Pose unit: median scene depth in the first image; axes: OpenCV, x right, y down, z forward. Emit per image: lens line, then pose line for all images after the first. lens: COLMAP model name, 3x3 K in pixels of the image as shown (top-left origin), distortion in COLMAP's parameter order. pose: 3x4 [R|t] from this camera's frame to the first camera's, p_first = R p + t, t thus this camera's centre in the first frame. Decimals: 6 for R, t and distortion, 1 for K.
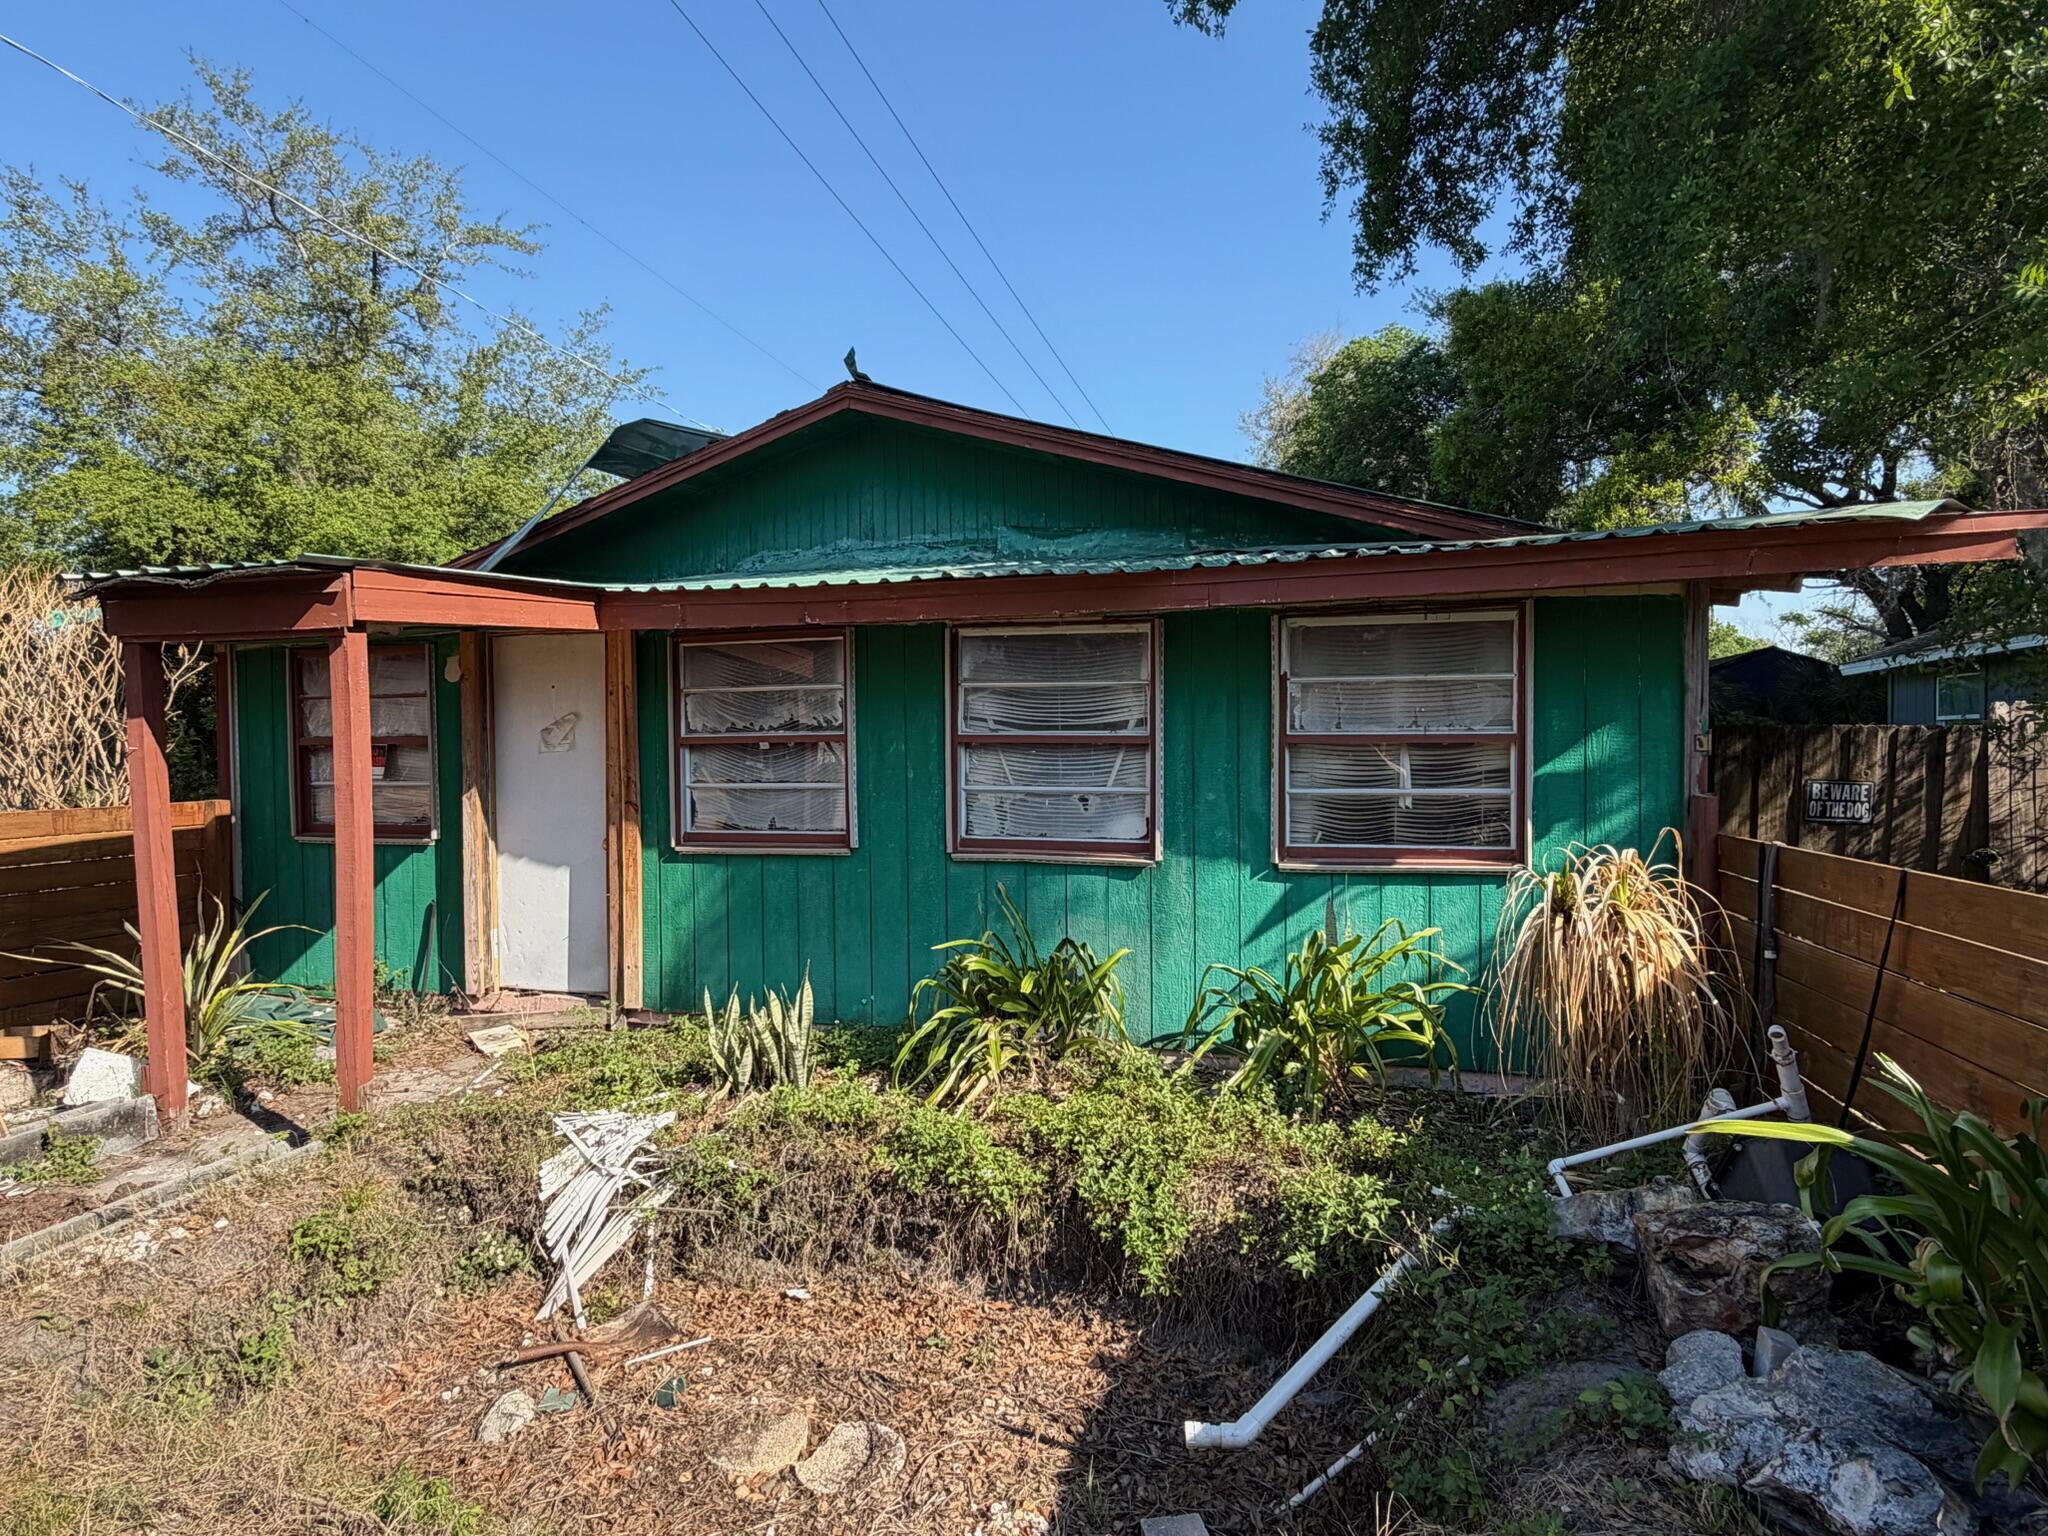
lens RADIAL K [[1078.9, 0, 1016.1], [0, 1078.9, 785.7], [0, 0, 1]] dist [0.000652, 0.000739]
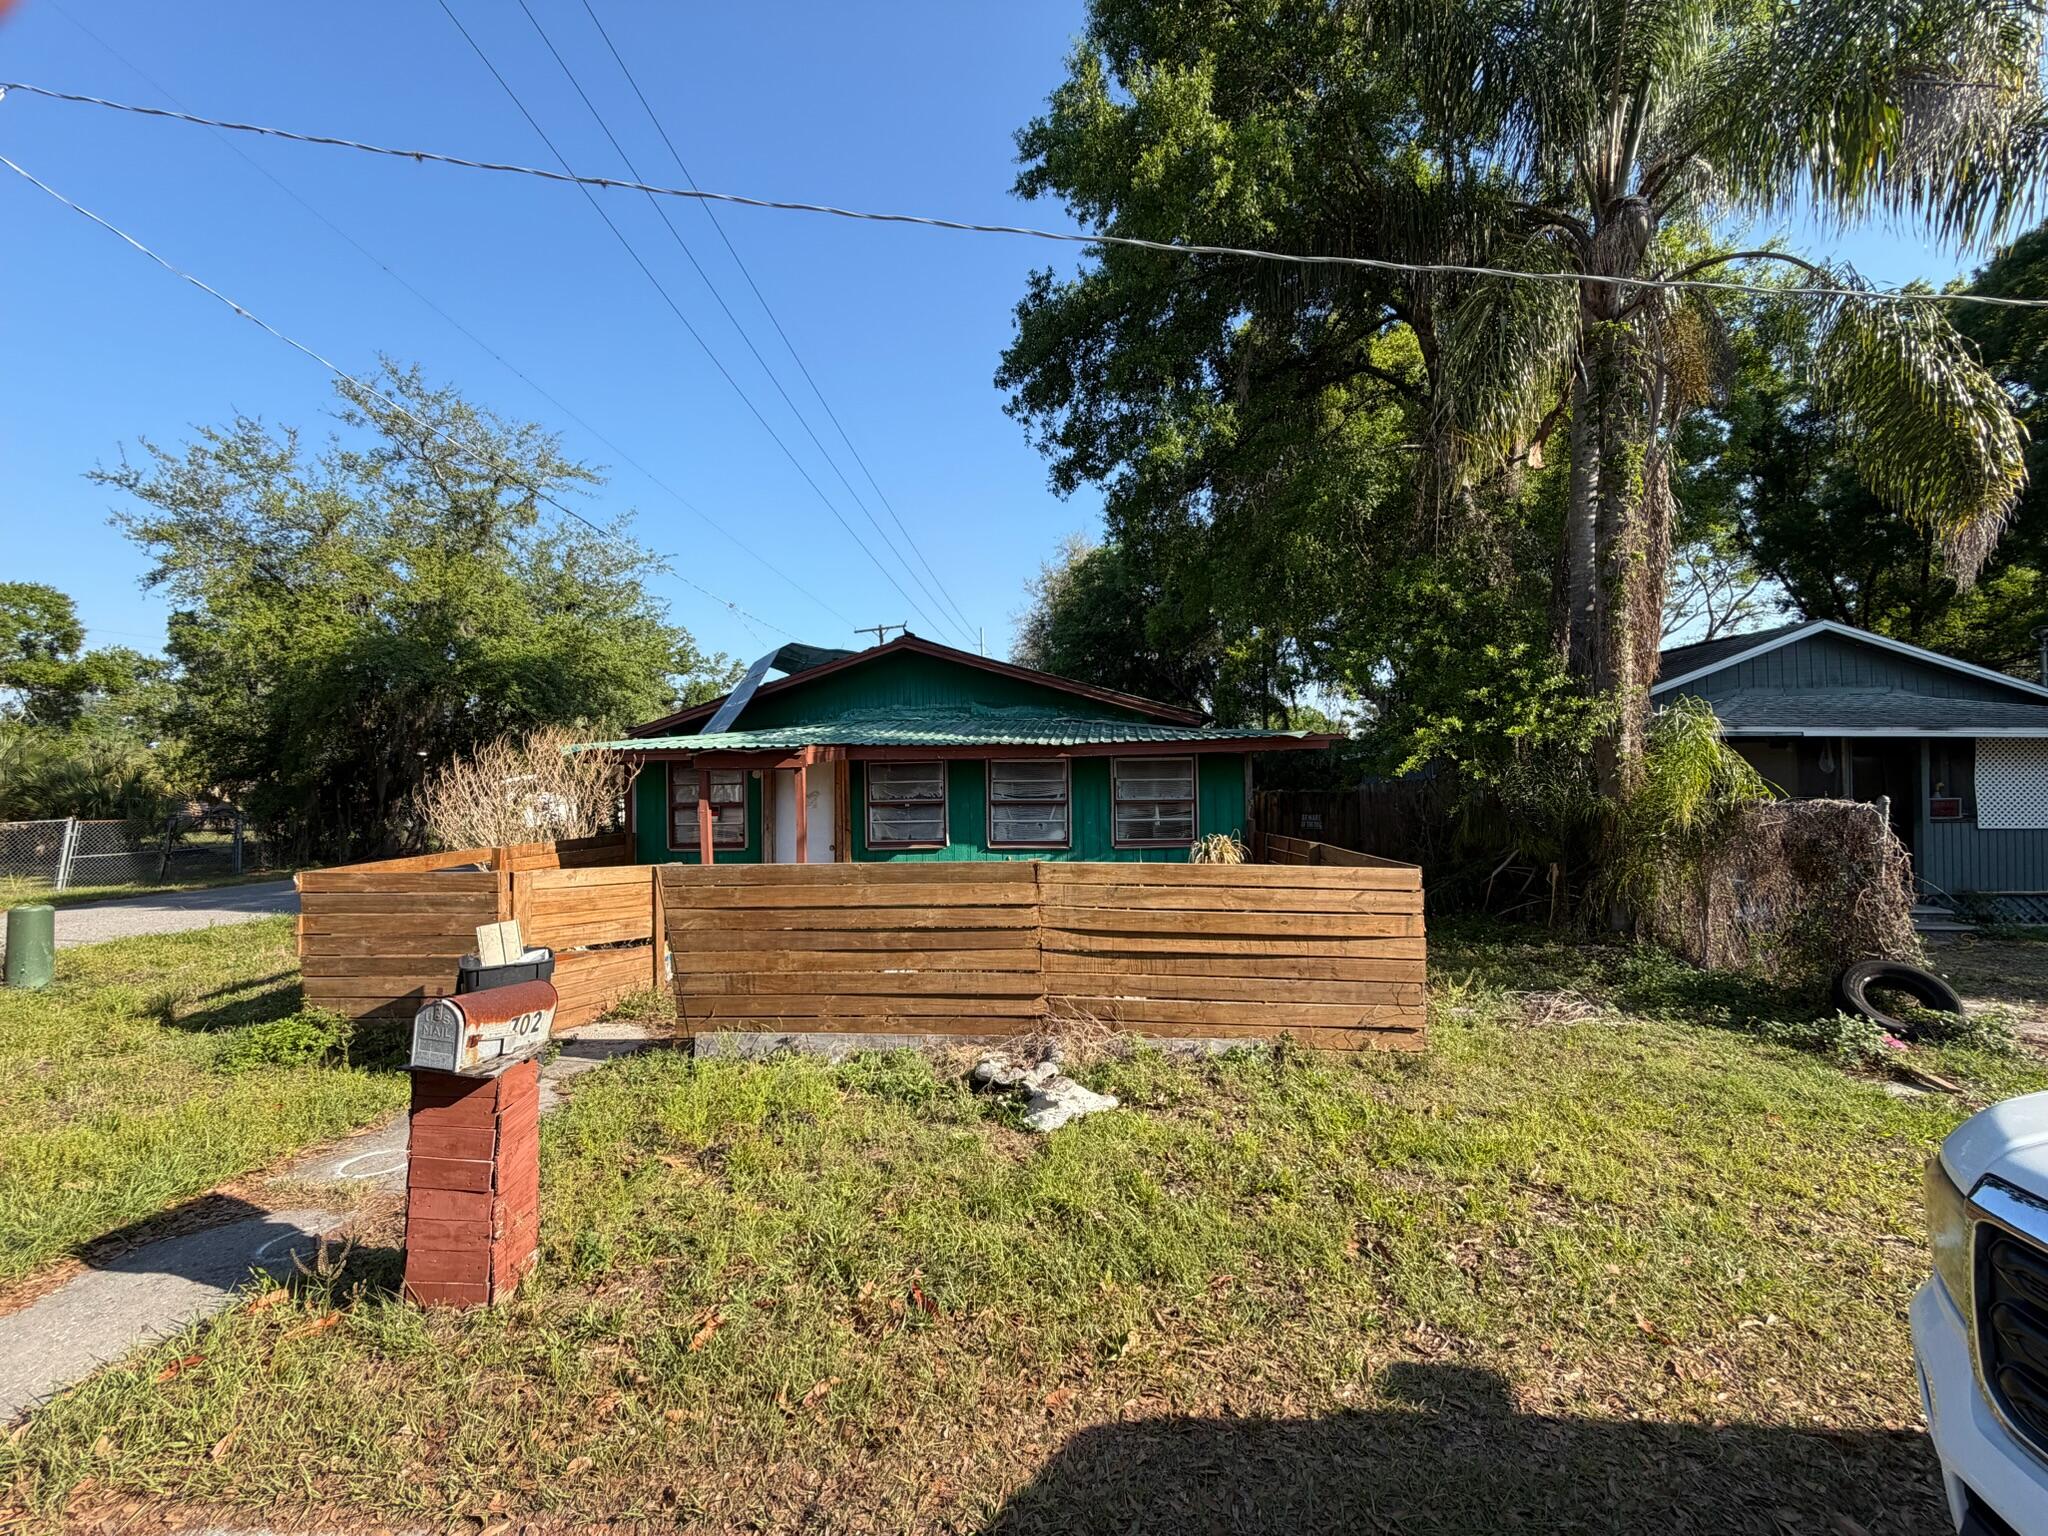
lens RADIAL K [[820.5, 0, 1008.4], [0, 820.5, 763.3], [0, 0, 1]] dist [0.000413, -0.000396]
pose [[0.978661, -0.000082, 0.205482, -0.356364], [0.014631, 0.997490, -0.069286, 0.000667], [-0.204960, 0.070814, 0.976205, -0.792385]]
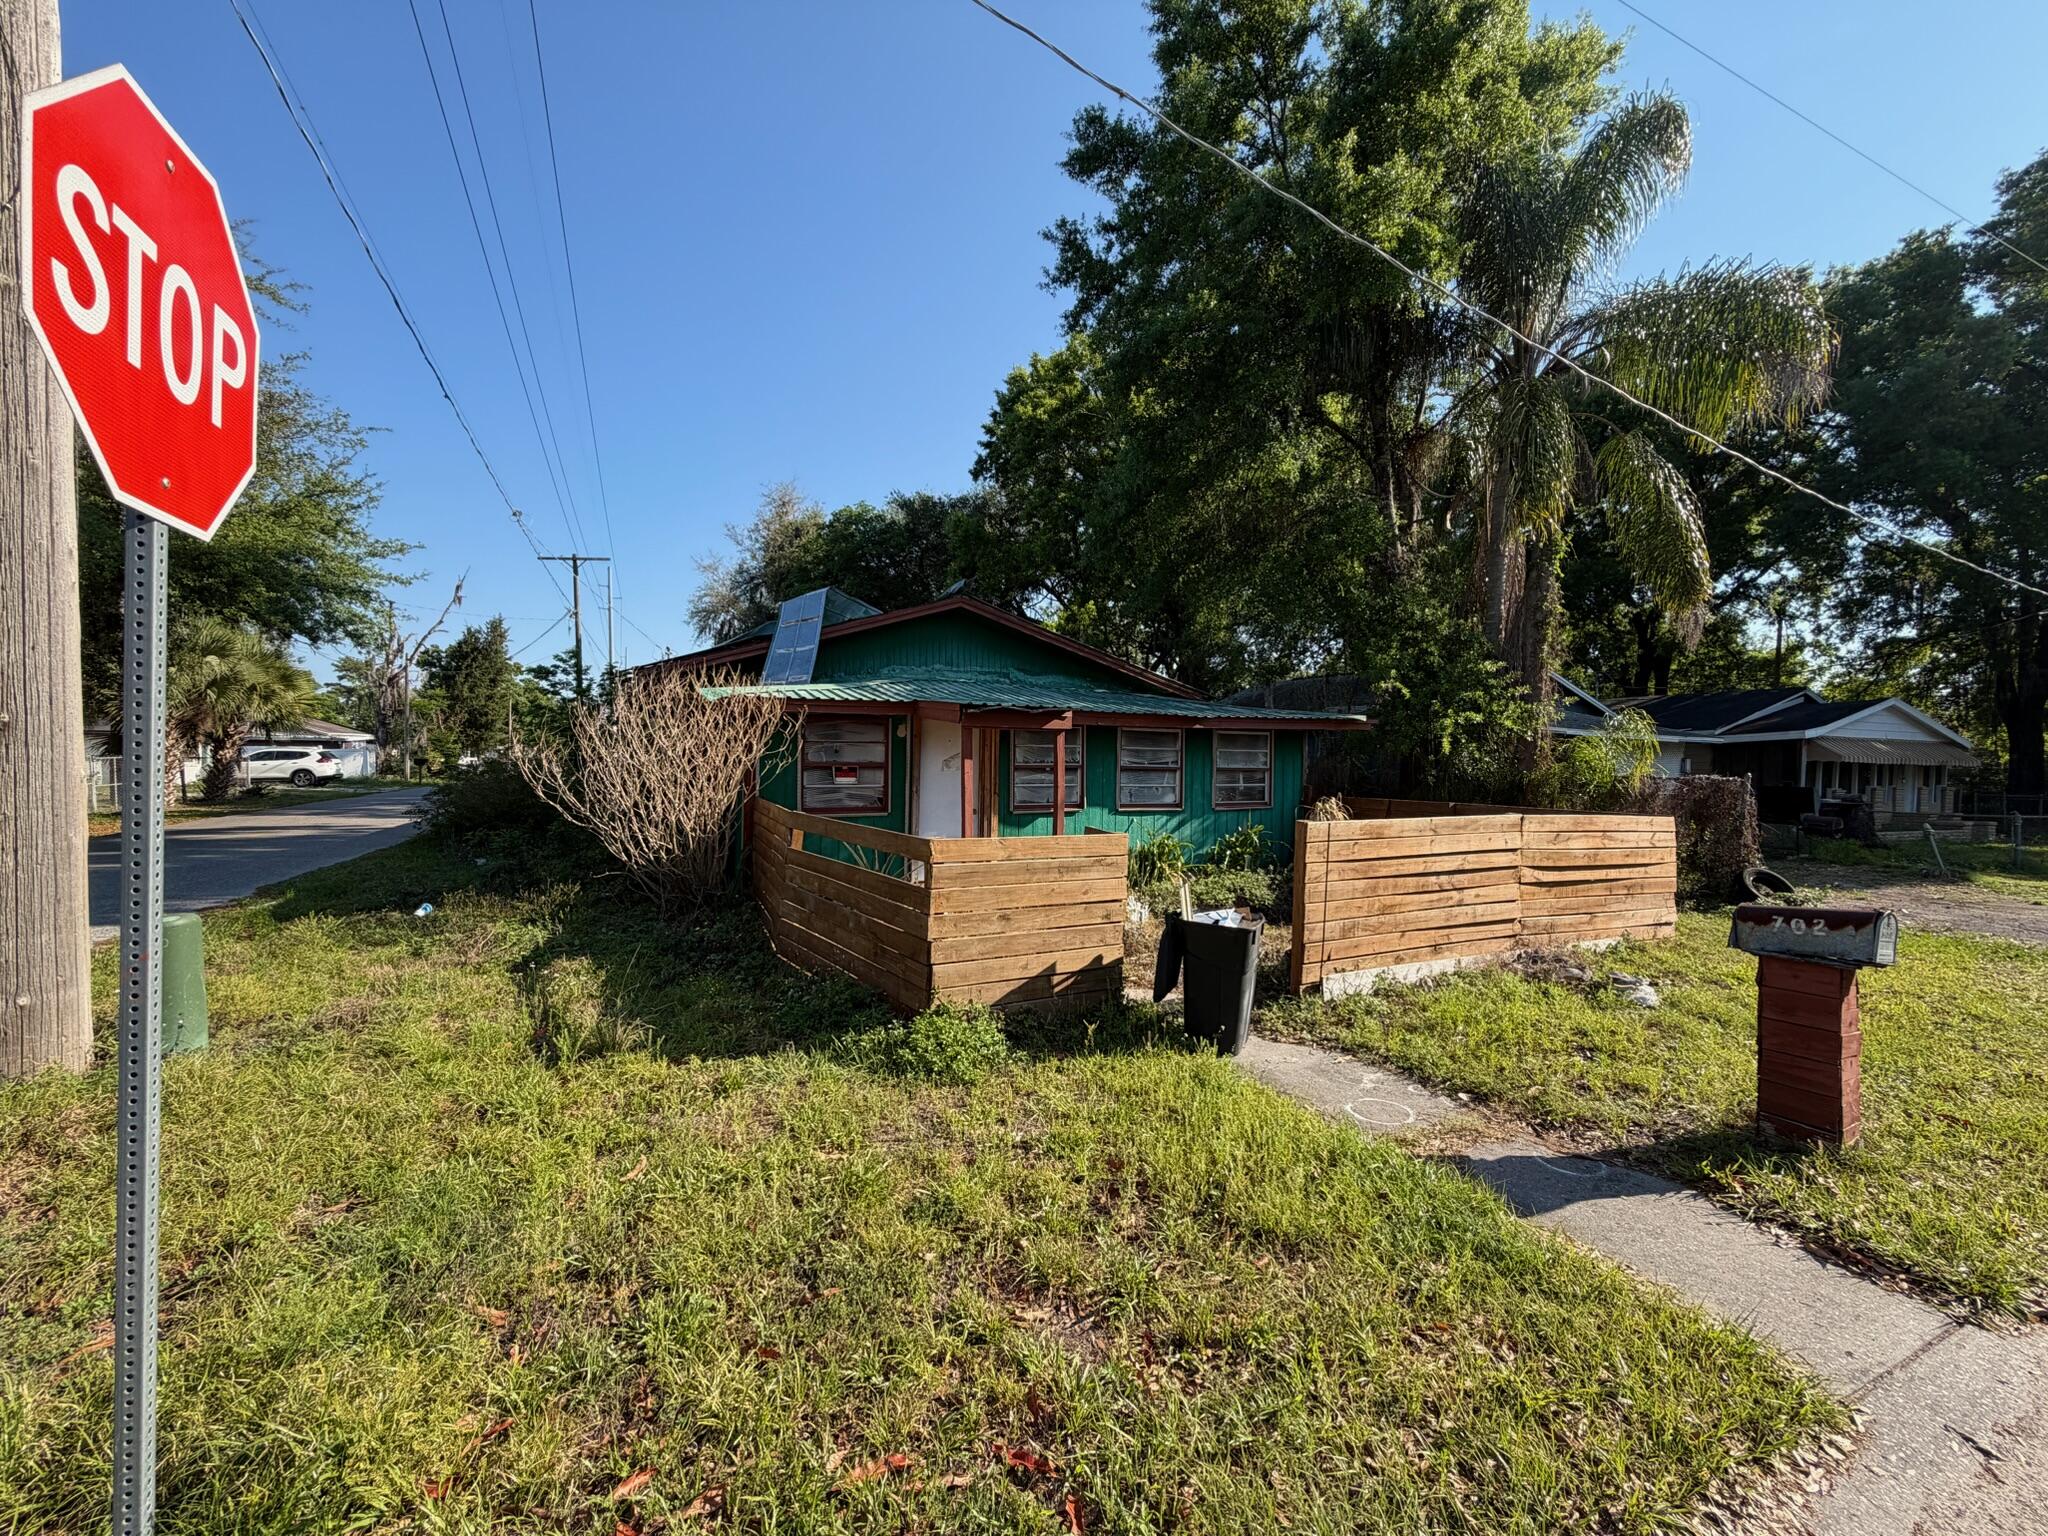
lens RADIAL K [[820.5, 0, 1016.7], [0, 820.5, 764.8], [0, 0, 1]] dist [0.000413, -0.000396]
pose [[0.755406, 0.008622, 0.655201, -1.386615], [0.007957, 0.999719, -0.022329, -0.004844], [-0.655209, 0.022081, 0.755125, -0.342406]]
